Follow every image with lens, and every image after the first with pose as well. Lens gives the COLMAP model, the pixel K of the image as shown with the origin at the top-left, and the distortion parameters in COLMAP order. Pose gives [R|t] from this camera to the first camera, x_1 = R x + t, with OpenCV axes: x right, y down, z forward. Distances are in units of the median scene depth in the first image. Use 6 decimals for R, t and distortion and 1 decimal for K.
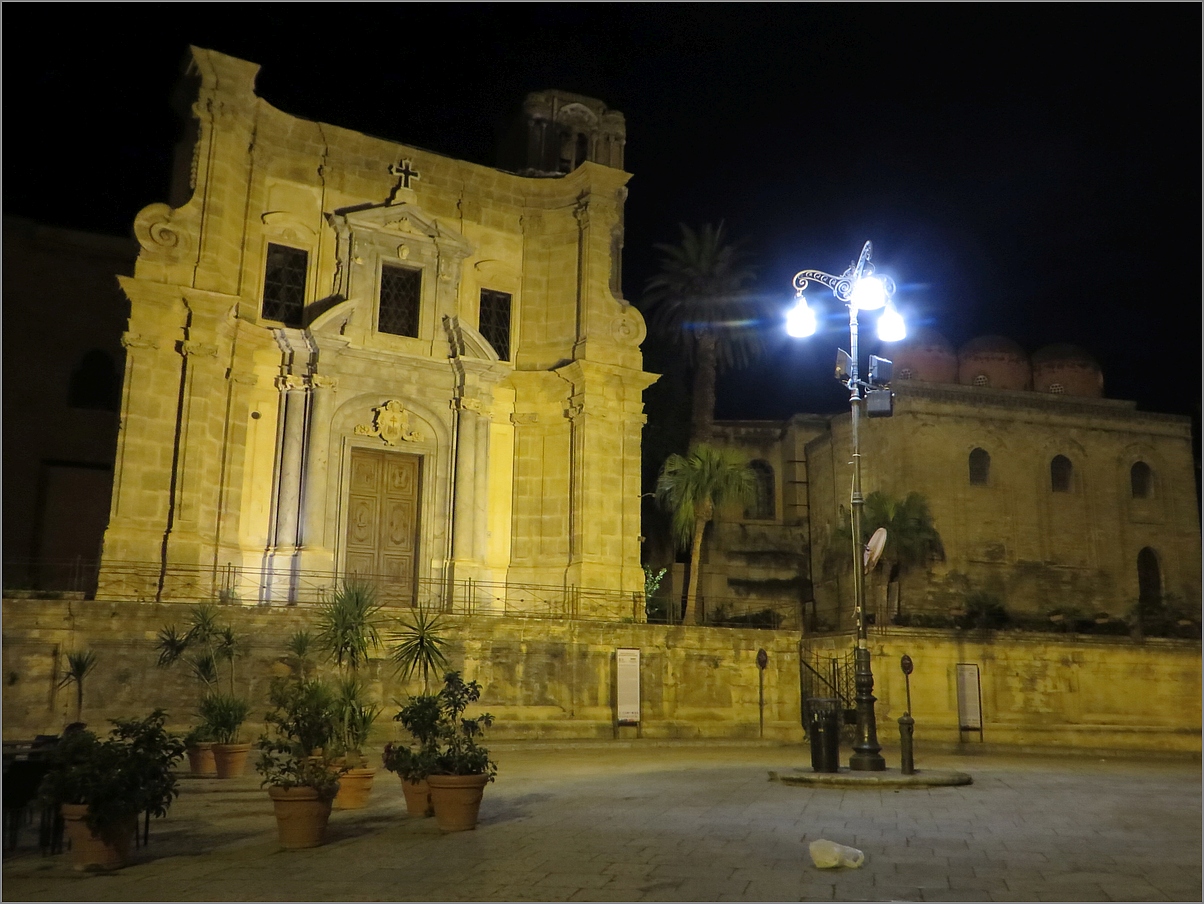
lens RADIAL K [[1239.1, 0, 602.0], [0, 1239.1, 452.0], [0, 0, 1]] dist [0.073230, -0.001719]
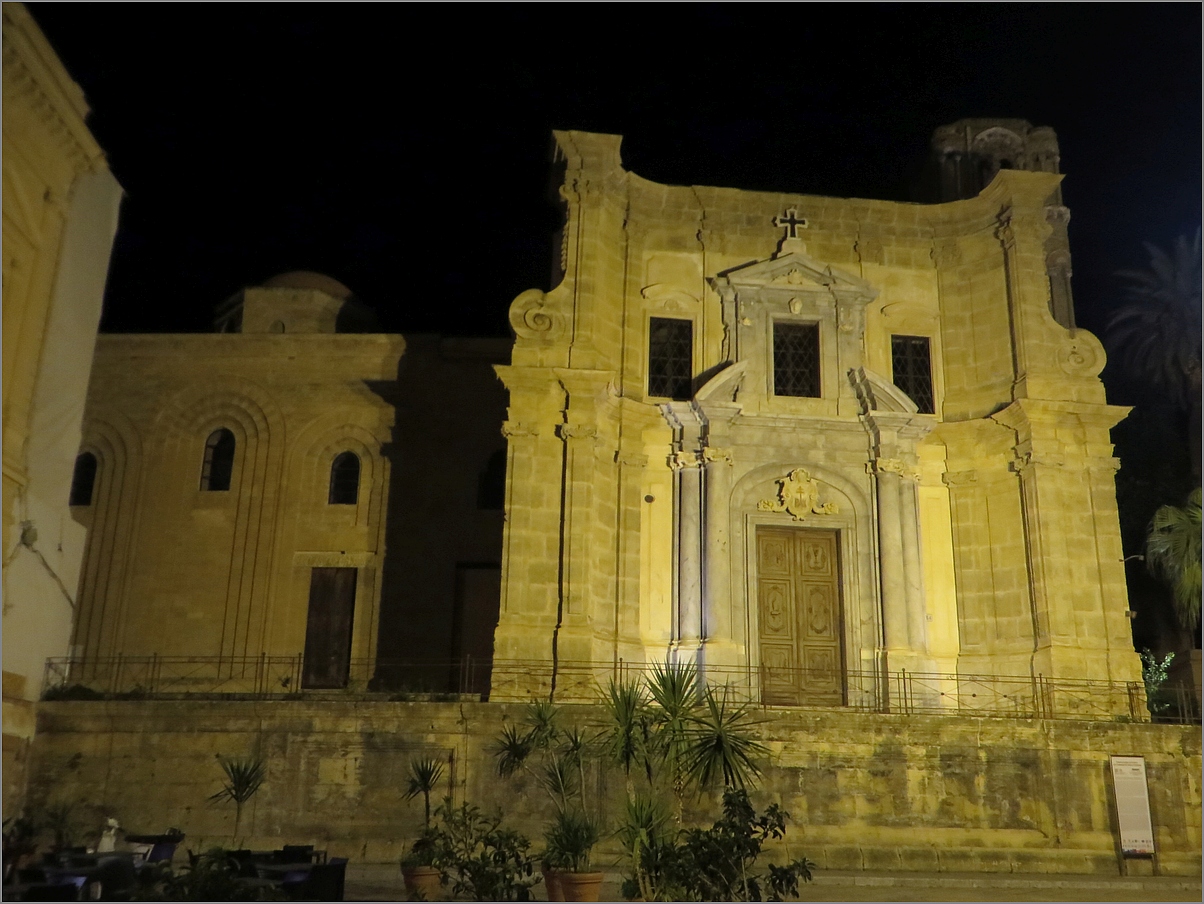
lens RADIAL K [[1089.4, 0, 602.0], [0, 1089.4, 452.0], [0, 0, 1]] dist [-0.008101, -0.002382]
pose [[0.896828, -0.116625, -0.426729, 0.045441], [0.069202, 0.989733, -0.125057, 0.038470], [0.436933, 0.082625, 0.895691, 0.274333]]
